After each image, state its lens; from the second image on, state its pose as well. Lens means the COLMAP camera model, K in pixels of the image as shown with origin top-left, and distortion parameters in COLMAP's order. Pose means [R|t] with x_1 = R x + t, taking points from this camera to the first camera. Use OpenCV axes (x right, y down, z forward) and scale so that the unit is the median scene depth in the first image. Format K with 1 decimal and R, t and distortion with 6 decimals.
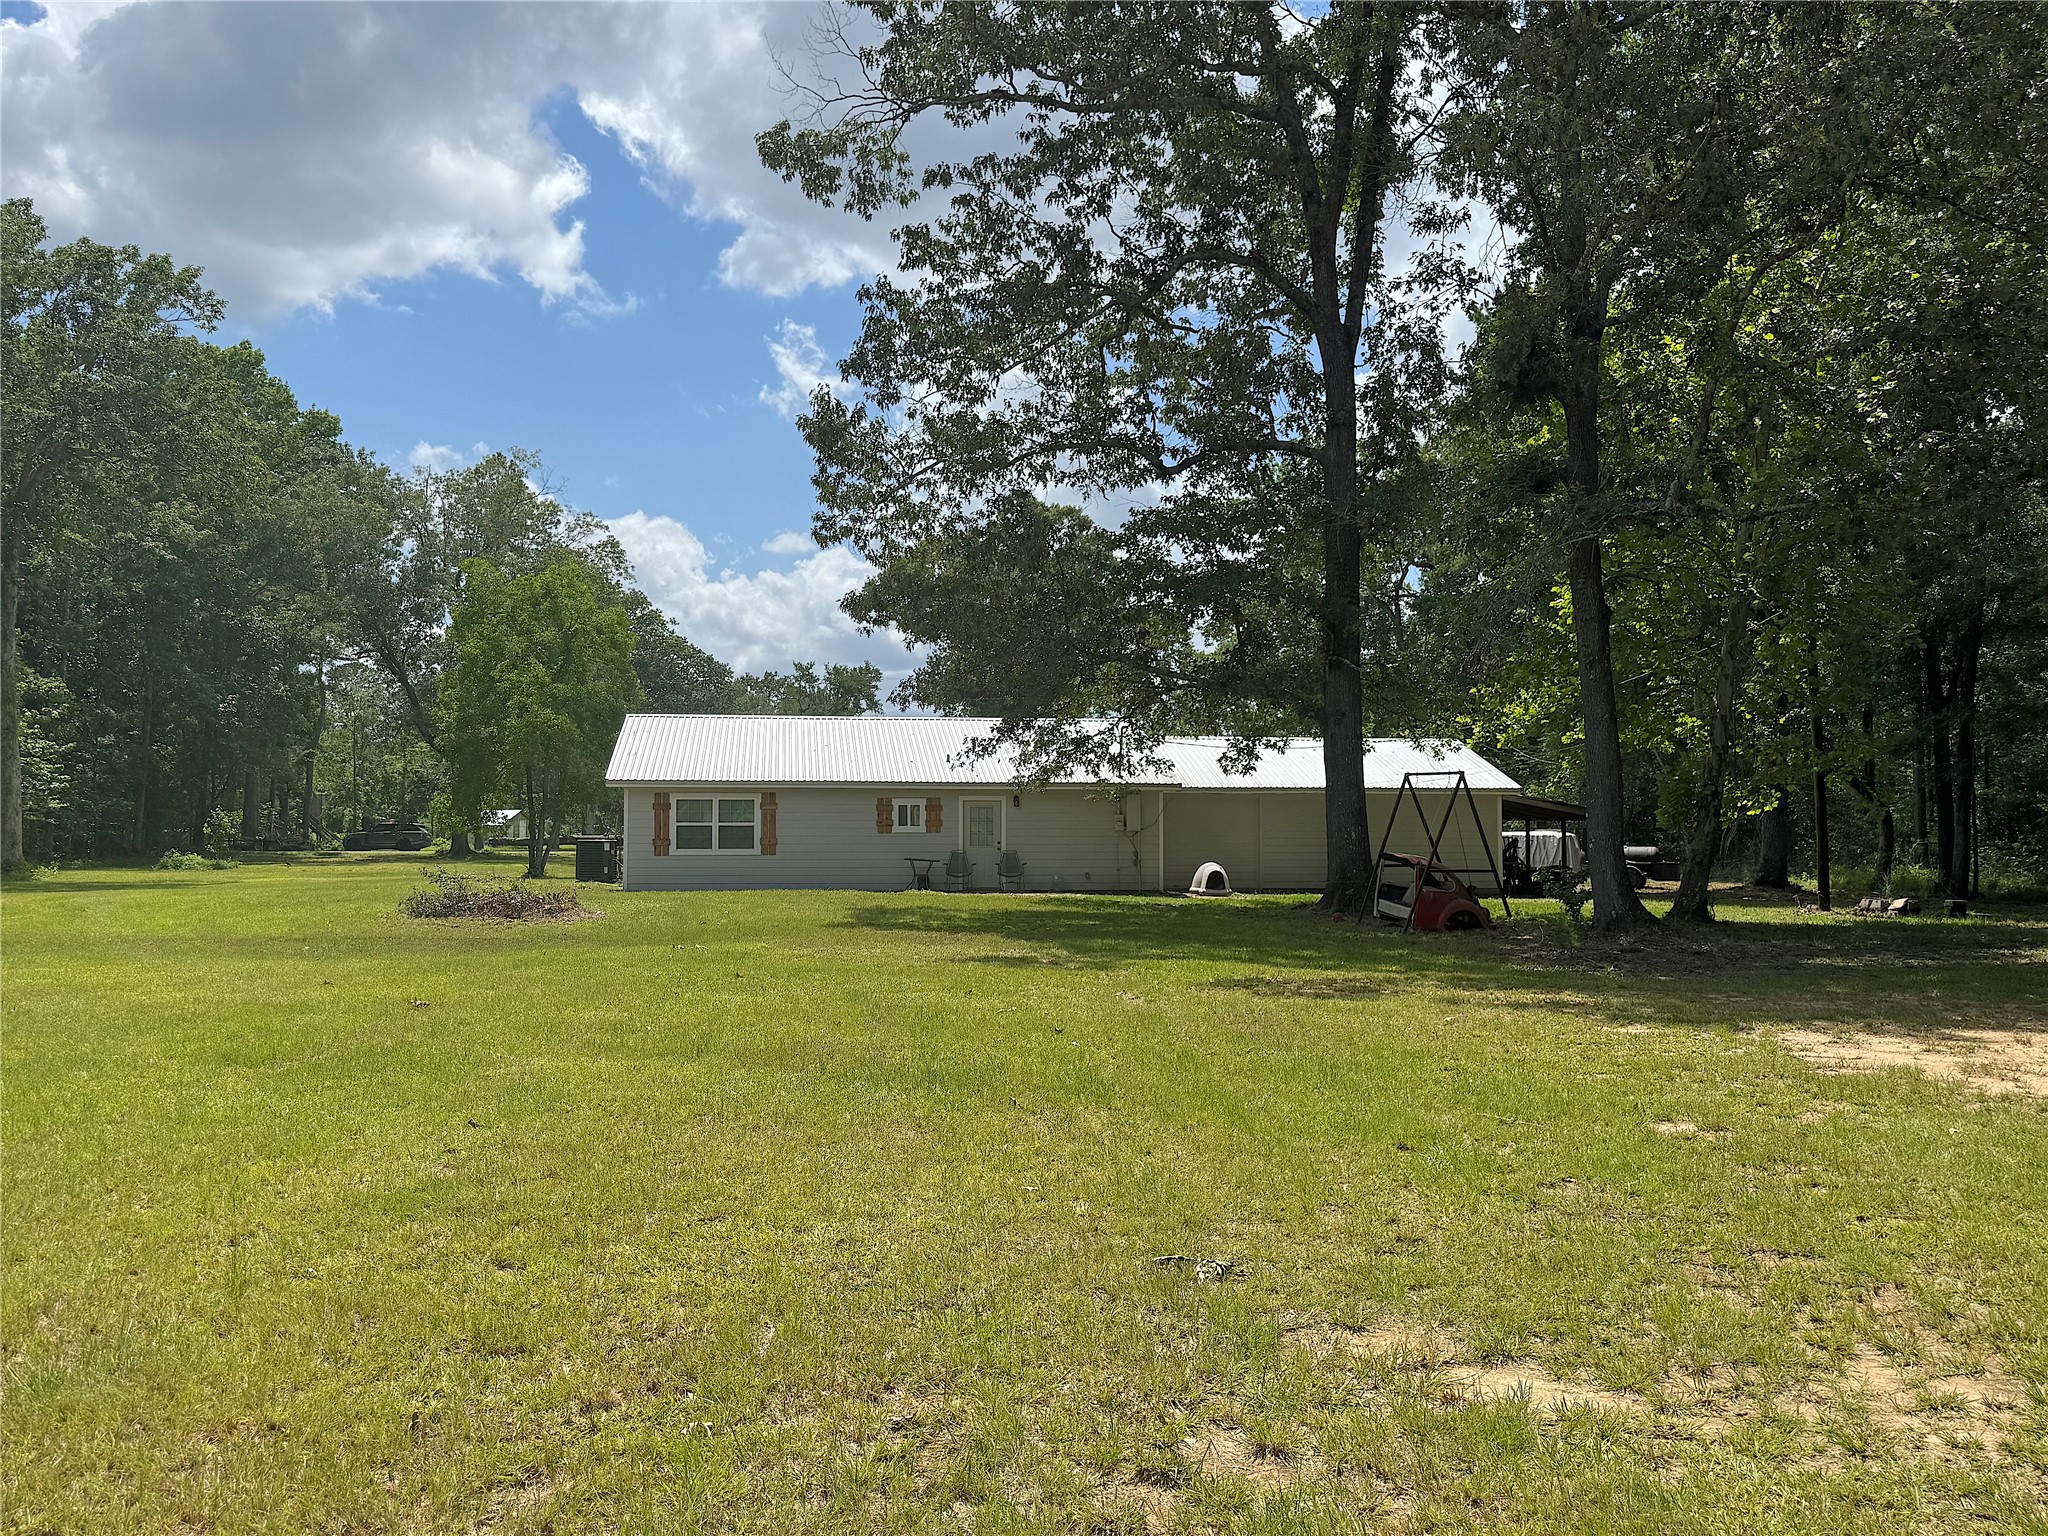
lens RADIAL K [[1779.6, 0, 1024.0], [0, 1779.6, 768.0], [0, 0, 1]] dist [0.127609, -0.000834]
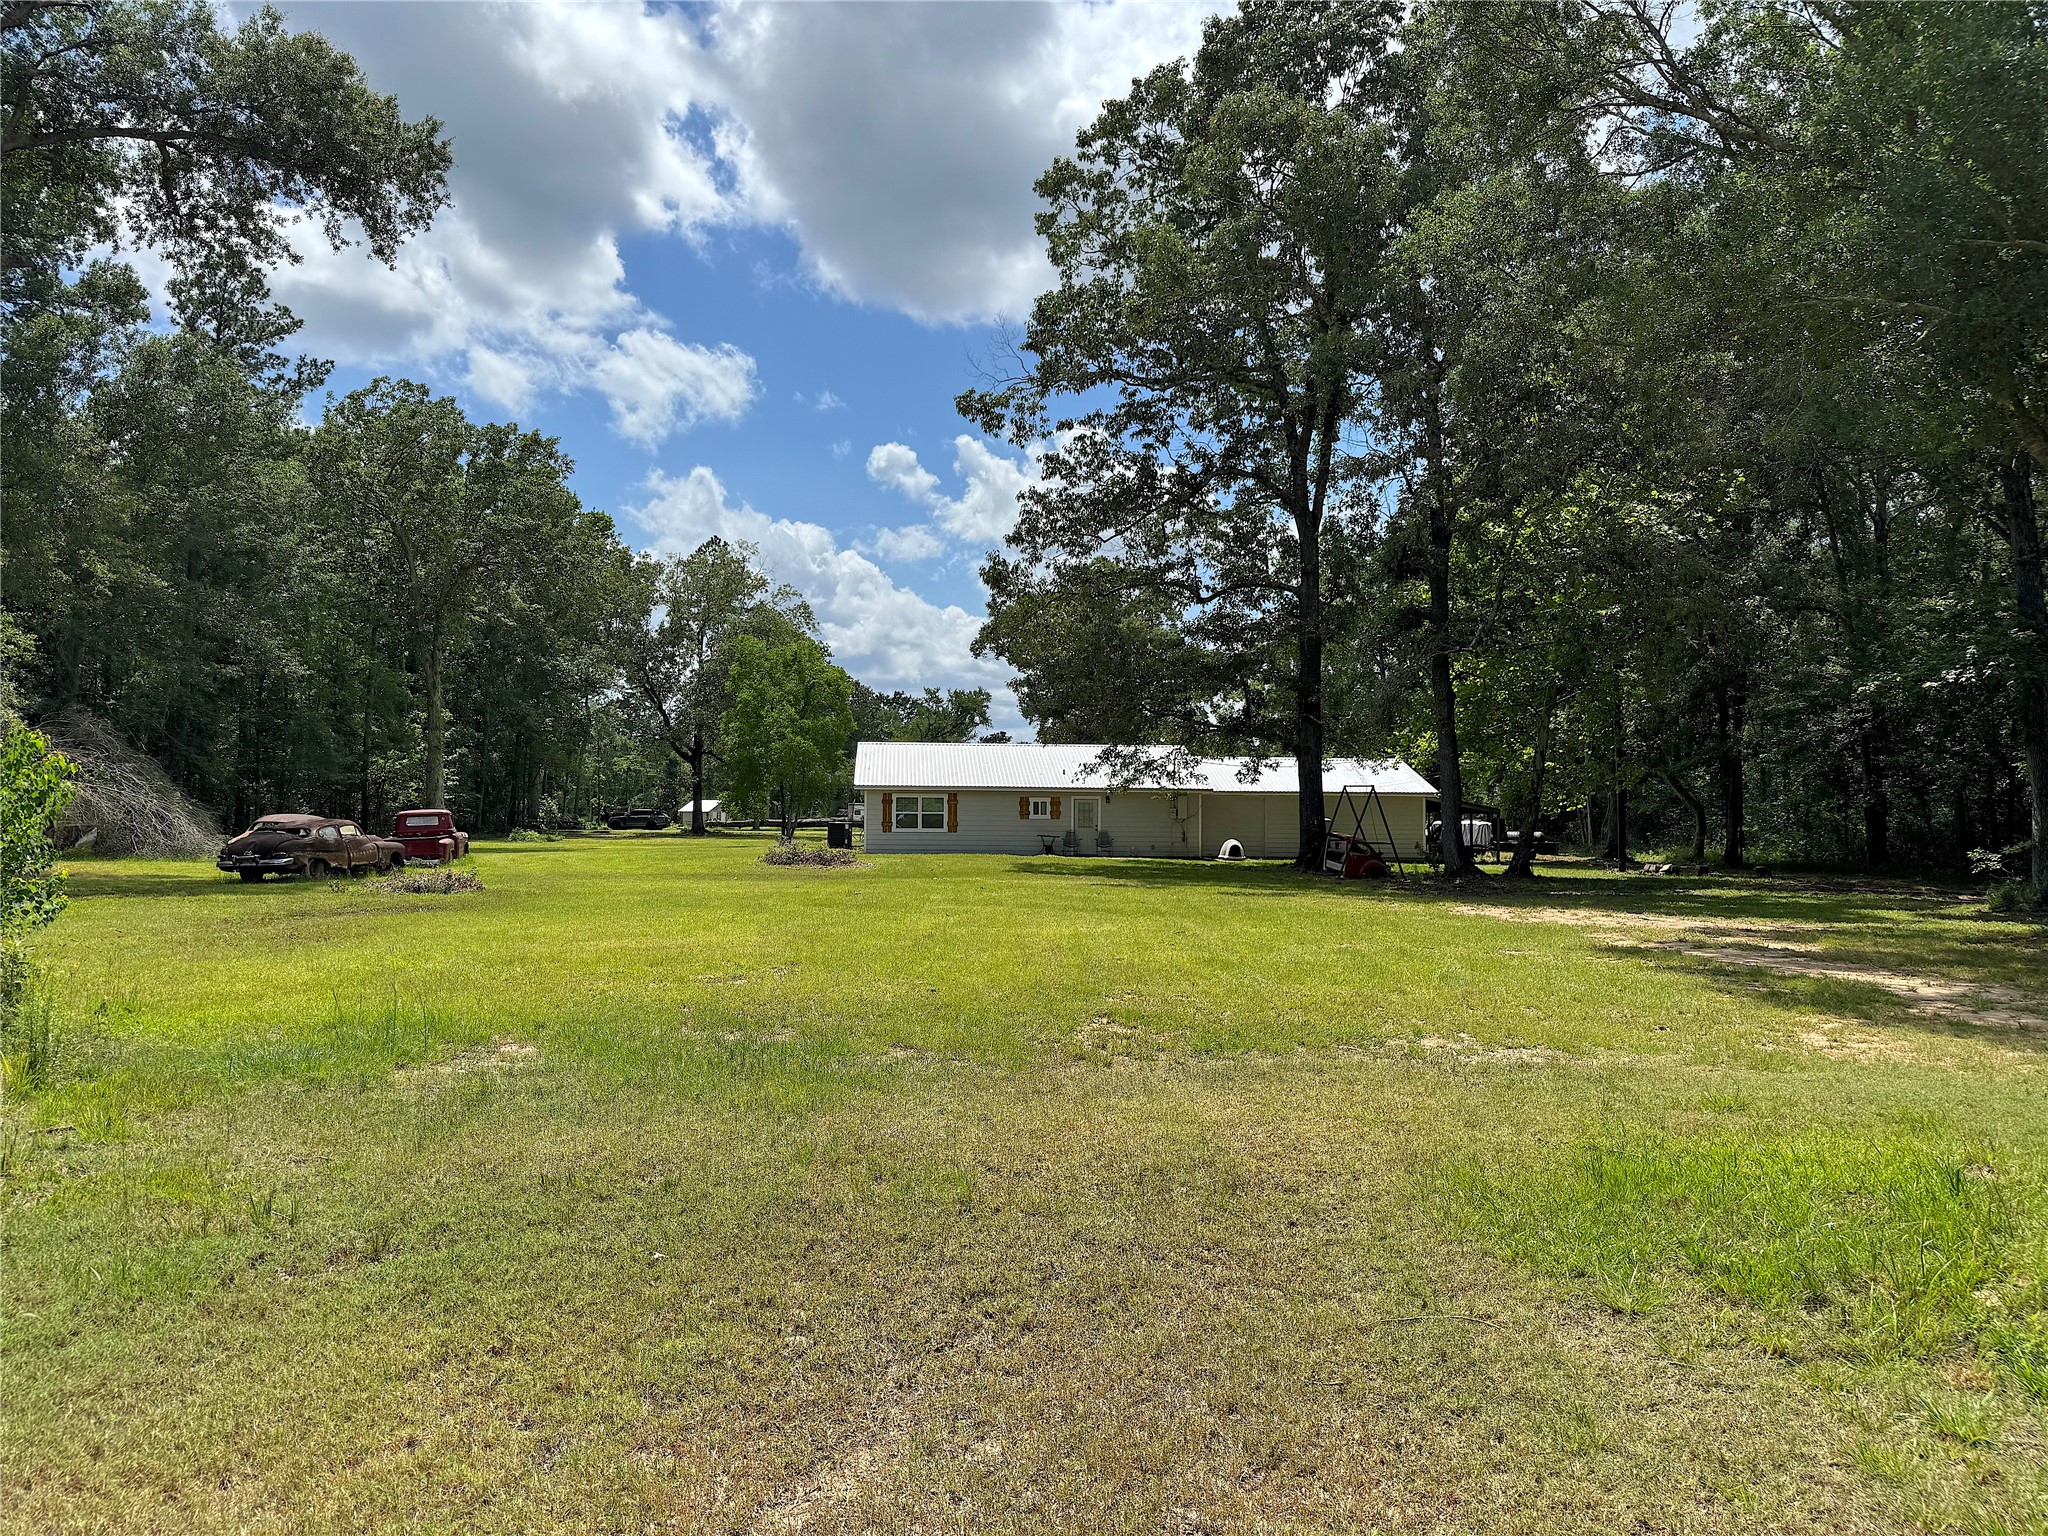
lens RADIAL K [[1479.7, 0, 1022.3], [0, 1479.7, 783.8], [0, 0, 1]] dist [0.079932, -0.003307]
pose [[0.998681, 0.005428, -0.051058, -0.014914], [-0.004846, 0.999922, 0.011519, -0.011584], [0.051117, -0.011257, 0.998629, -0.360897]]
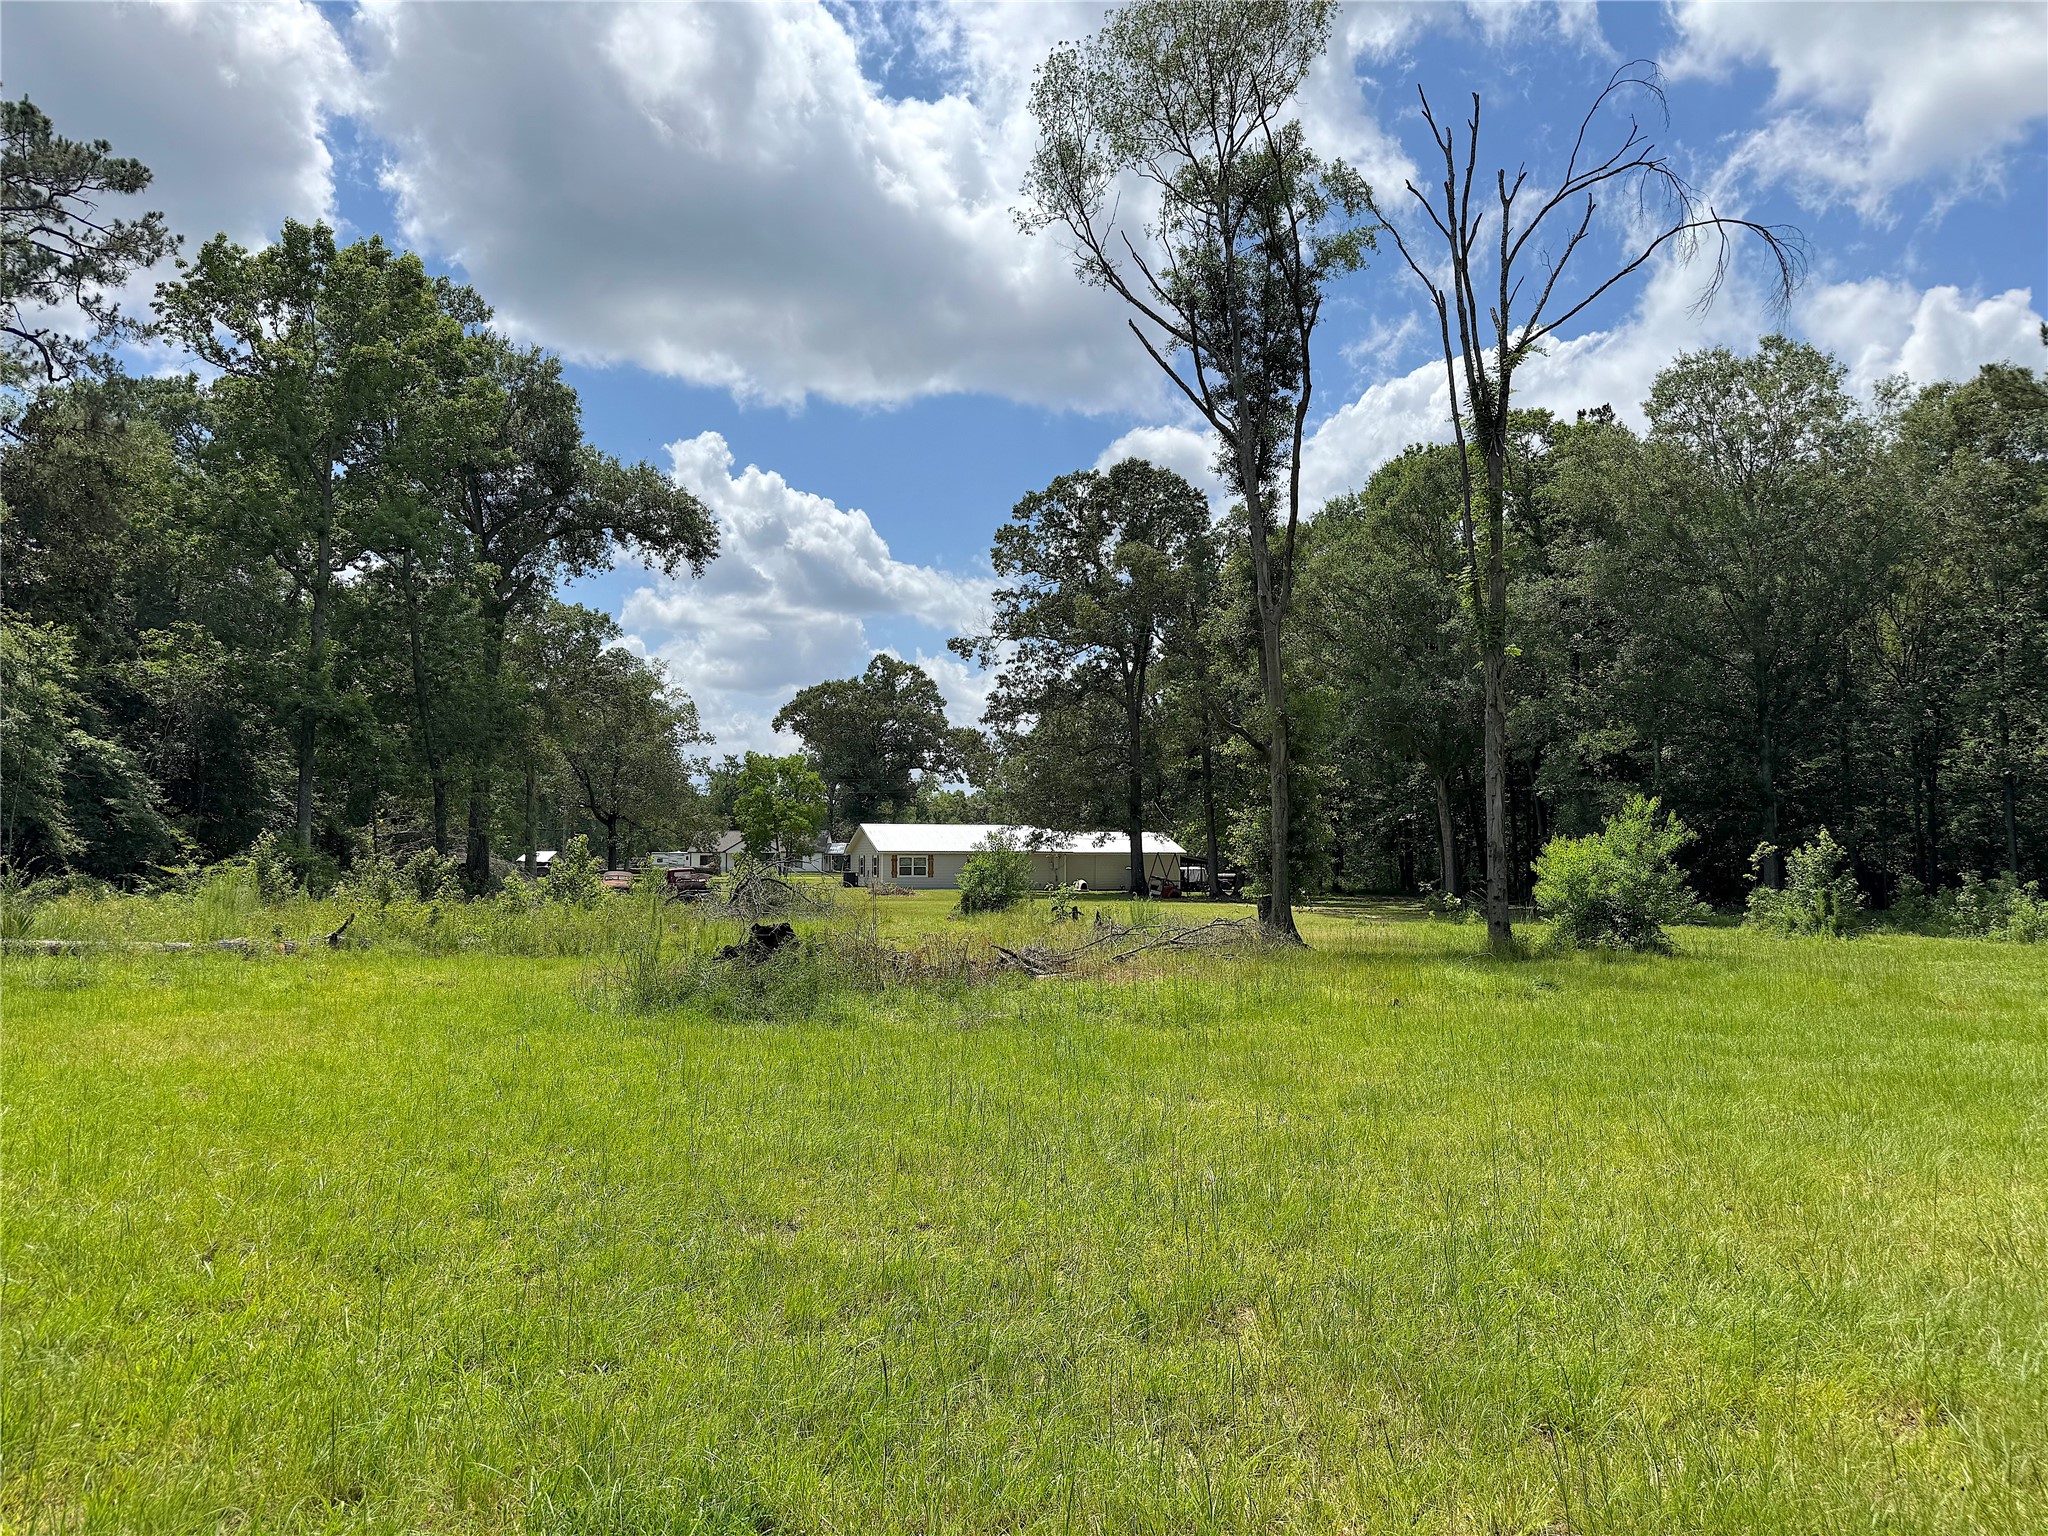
lens RADIAL K [[1434.1, 0, 1024.0], [0, 1434.1, 768.0], [0, 0, 1]] dist [0.084610, -0.105019]
pose [[0.985683, 0.011664, 0.168205, -0.426544], [-0.006797, 0.999542, -0.029482, -0.065041], [-0.168471, 0.027917, 0.985311, -1.404952]]
